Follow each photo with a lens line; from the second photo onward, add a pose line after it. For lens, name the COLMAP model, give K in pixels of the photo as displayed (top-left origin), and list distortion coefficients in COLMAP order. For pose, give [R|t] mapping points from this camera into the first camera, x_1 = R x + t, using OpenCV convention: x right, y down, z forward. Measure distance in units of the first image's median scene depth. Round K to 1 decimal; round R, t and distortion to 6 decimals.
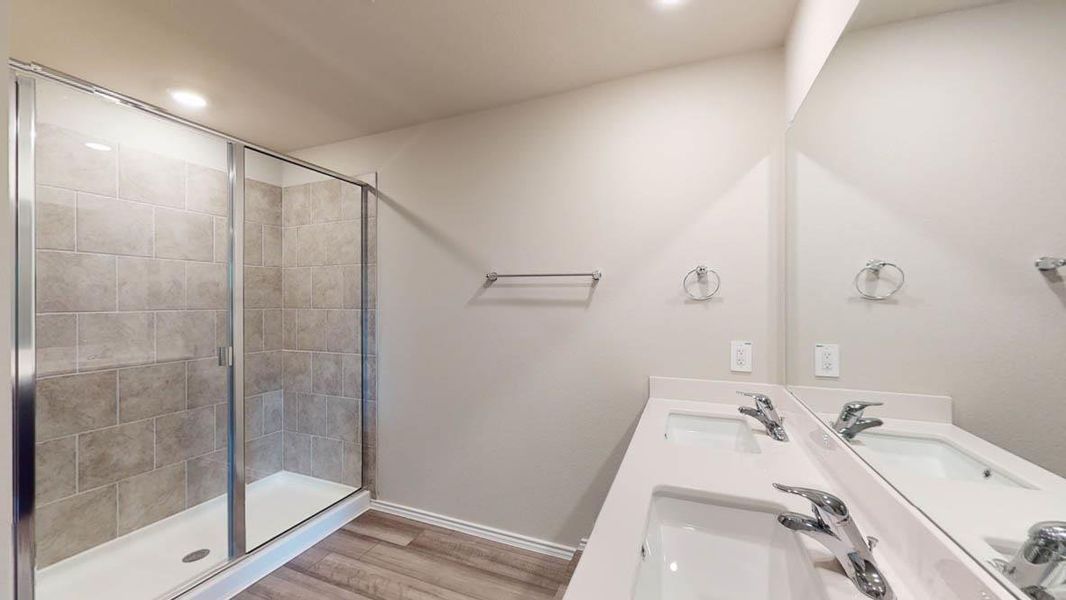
lens RADIAL K [[390.7, 0, 534.0], [0, 390.7, 301.3], [0, 0, 1]] dist [-0.000374, -0.000183]
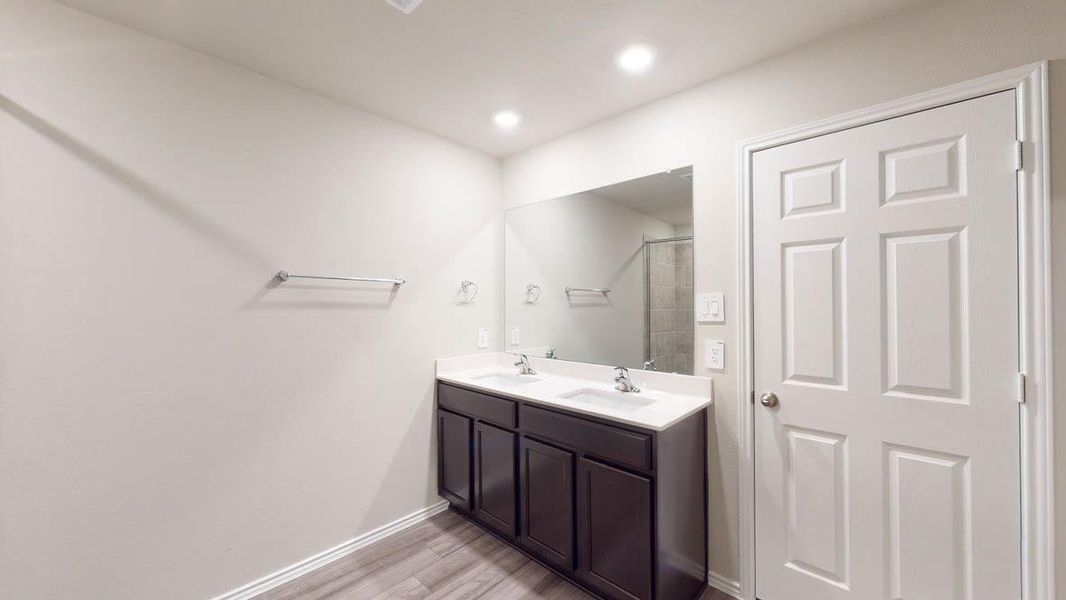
lens RADIAL K [[390.7, 0, 534.0], [0, 390.7, 301.3], [0, 0, 1]] dist [-0.000374, -0.000183]
pose [[0.361590, 0.011885, 0.932261, -0.815399], [0.010649, 0.999801, -0.016876, 0.016213], [-0.932276, 0.016030, 0.361392, 0.193487]]
